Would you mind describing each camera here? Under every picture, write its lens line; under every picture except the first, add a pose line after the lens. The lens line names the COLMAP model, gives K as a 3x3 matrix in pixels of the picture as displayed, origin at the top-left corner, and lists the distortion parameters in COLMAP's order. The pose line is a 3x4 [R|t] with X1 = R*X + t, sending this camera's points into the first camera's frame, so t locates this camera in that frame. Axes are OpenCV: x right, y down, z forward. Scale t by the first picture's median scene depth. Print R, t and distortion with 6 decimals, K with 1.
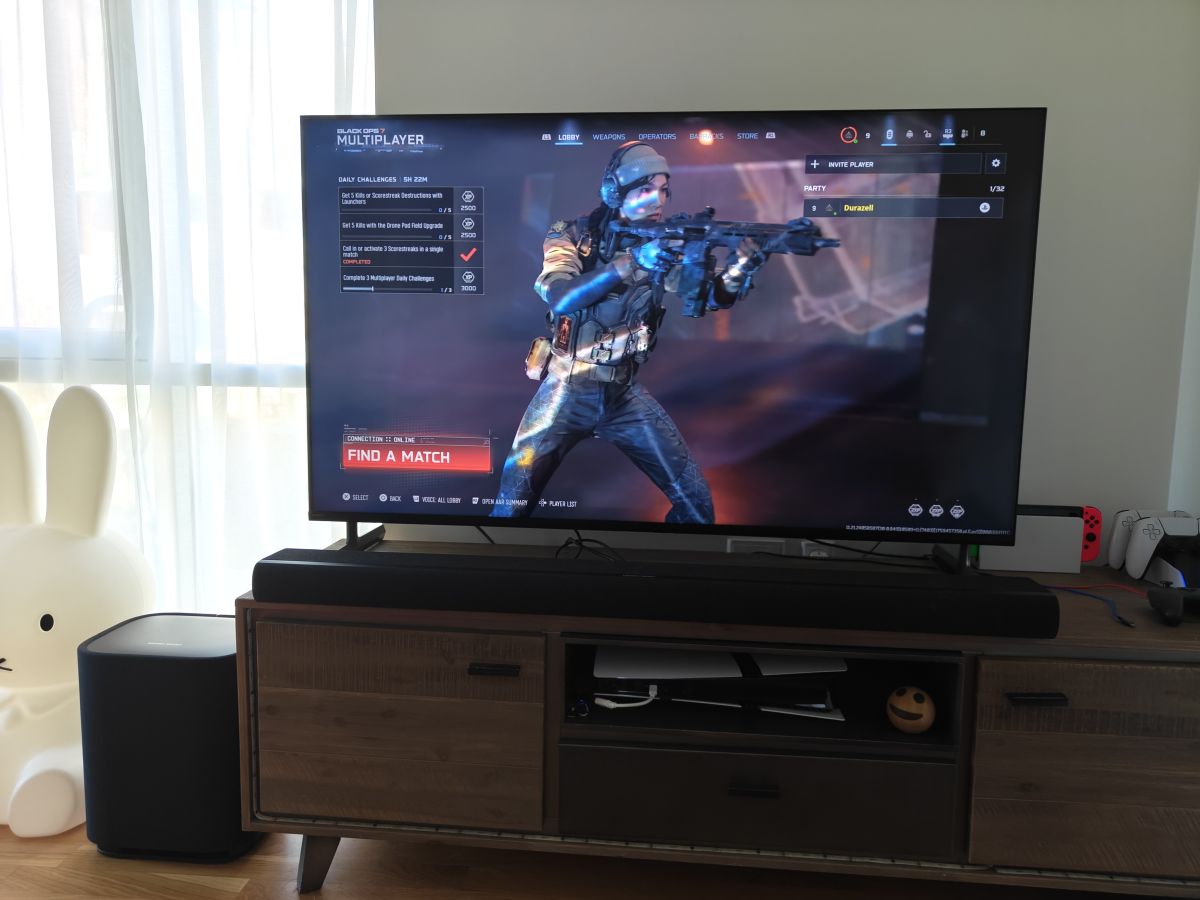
lens RADIAL K [[819.8, 0, 613.0], [0, 819.8, 428.3], [0, 0, 1]] dist [0.016054, -0.001345]
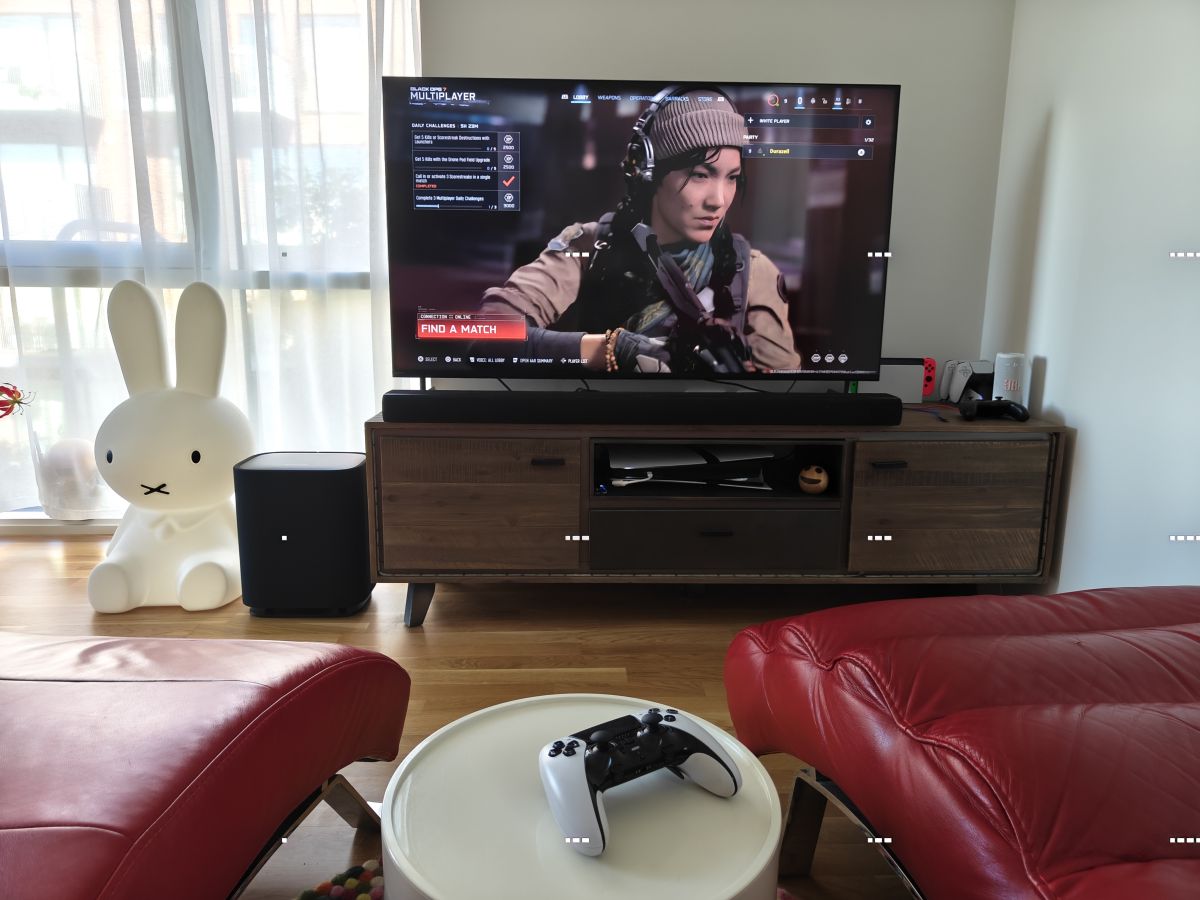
lens RADIAL K [[819.8, 0, 613.0], [0, 819.8, 428.3], [0, 0, 1]] dist [0.016054, -0.001345]
pose [[0.992741, -0.026639, 0.117287, -0.175555], [0.017985, 0.997079, 0.074233, 0.107287], [-0.118922, -0.071585, 0.990320, -0.438435]]
